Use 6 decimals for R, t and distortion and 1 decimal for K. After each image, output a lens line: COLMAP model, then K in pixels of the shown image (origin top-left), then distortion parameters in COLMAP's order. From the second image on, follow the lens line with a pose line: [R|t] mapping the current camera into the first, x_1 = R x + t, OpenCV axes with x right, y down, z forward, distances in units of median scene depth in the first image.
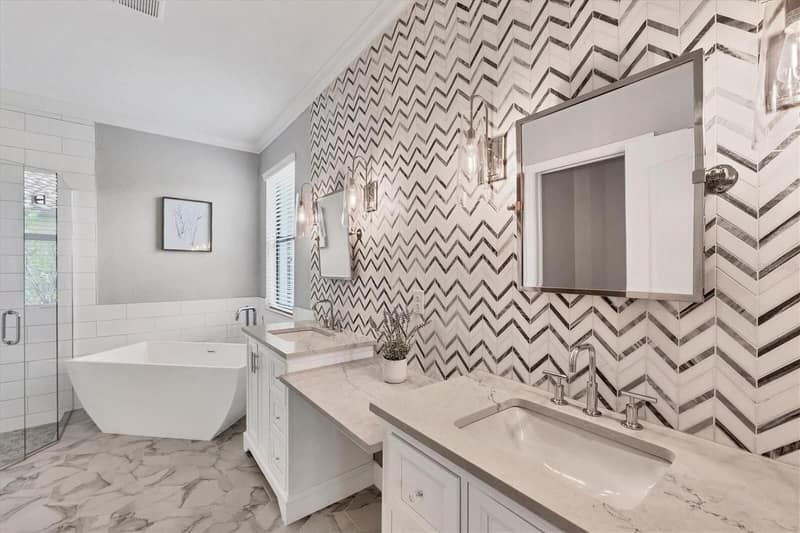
lens RADIAL K [[336.9, 0, 390.8], [0, 336.9, 268.0], [0, 0, 1]] dist [0.000650, 0.000201]
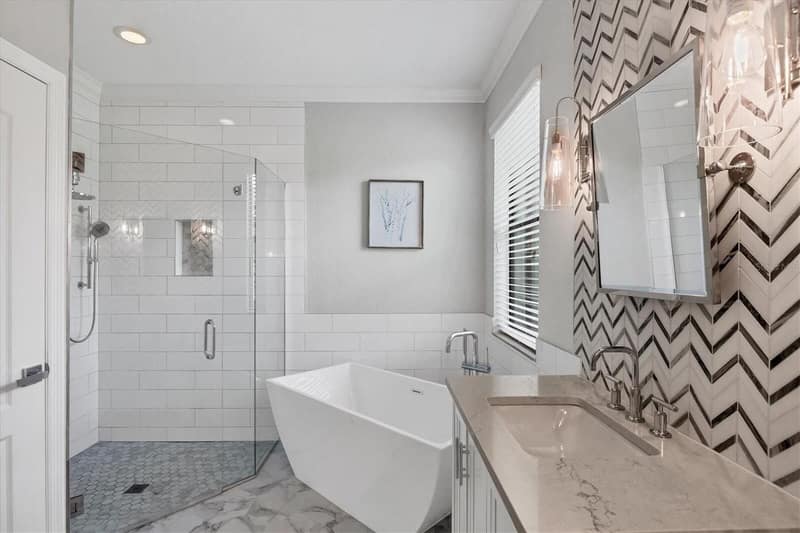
lens RADIAL K [[409.2, 0, 400.0], [0, 409.2, 266.5], [0, 0, 1]] dist [-0.000604, -0.000189]
pose [[0.825931, -0.004264, -0.563755, -0.089175], [-0.003998, 0.999902, -0.013419, 0.002411], [0.563757, 0.013337, 0.825833, 0.289928]]
